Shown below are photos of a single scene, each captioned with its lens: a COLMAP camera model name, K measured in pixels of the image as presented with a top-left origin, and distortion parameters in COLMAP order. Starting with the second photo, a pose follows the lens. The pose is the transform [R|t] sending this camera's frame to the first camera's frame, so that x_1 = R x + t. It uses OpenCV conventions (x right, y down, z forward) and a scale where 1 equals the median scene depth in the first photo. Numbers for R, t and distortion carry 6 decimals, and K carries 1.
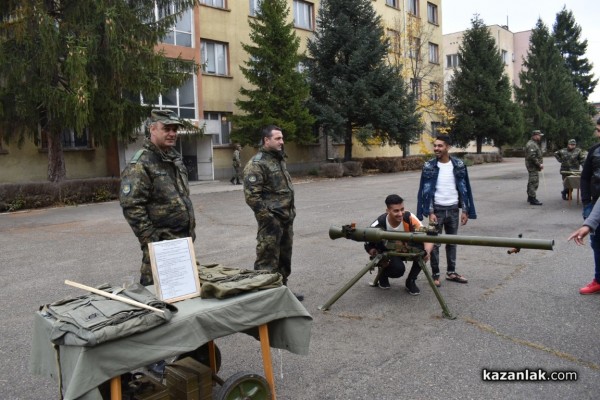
lens RADIAL K [[470.3, 0, 302.1], [0, 470.3, 200.7], [0, 0, 1]] dist [-0.091372, 0.008734]
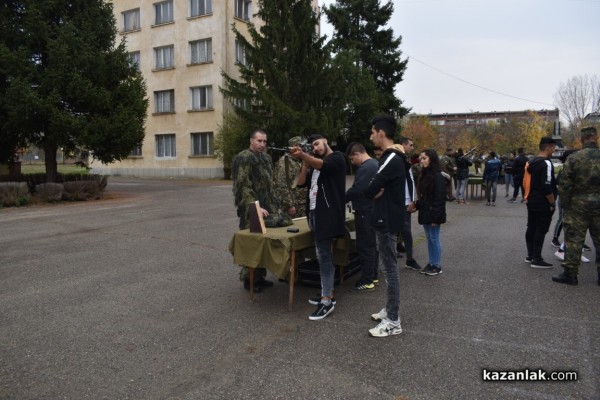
lens RADIAL K [[470.3, 0, 301.9], [0, 470.3, 200.7], [0, 0, 1]] dist [-0.091372, 0.008734]
pose [[0.971415, 0.006358, 0.237304, 0.404640], [-0.002110, 0.999833, -0.018151, -0.059216], [-0.237379, 0.017131, 0.971266, 0.436463]]
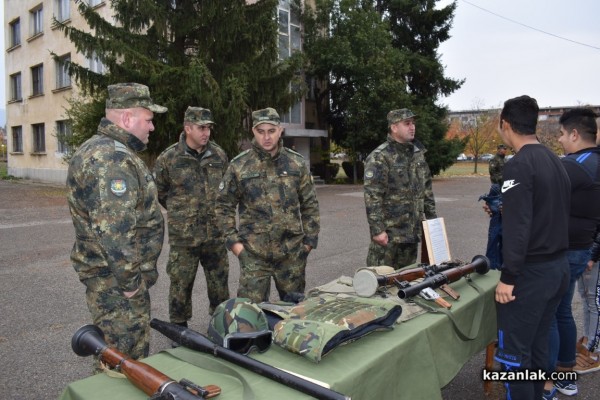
lens RADIAL K [[470.3, 0, 302.8], [0, 470.3, 198.5], [0, 0, 1]] dist [-0.091372, 0.008734]
pose [[0.998690, 0.033667, 0.038538, 0.591462], [-0.033069, 0.999324, -0.016056, -0.089844], [-0.039053, 0.014761, 0.999128, 0.675210]]
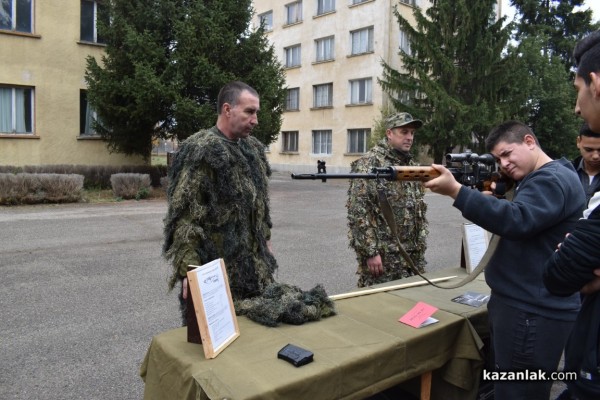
lens RADIAL K [[470.3, 0, 300.0], [0, 470.3, 200.2], [0, 0, 1]] dist [-0.091372, 0.008734]
pose [[0.990227, 0.070153, -0.120536, 0.426603], [-0.071245, 0.997447, -0.004763, -0.065189], [0.119895, 0.013304, 0.992697, 0.490906]]
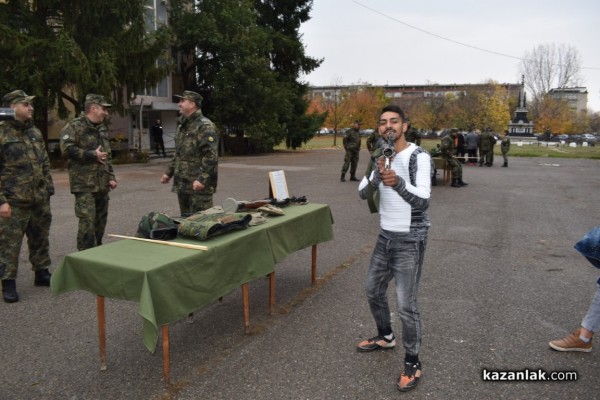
lens RADIAL K [[470.3, 0, 300.6], [0, 470.3, 195.7], [0, 0, 1]] dist [-0.091372, 0.008734]
pose [[0.951181, 0.002102, 0.308626, 0.587693], [-0.011174, 0.999556, 0.027630, -0.086811], [-0.308431, -0.029730, 0.950782, 0.649823]]
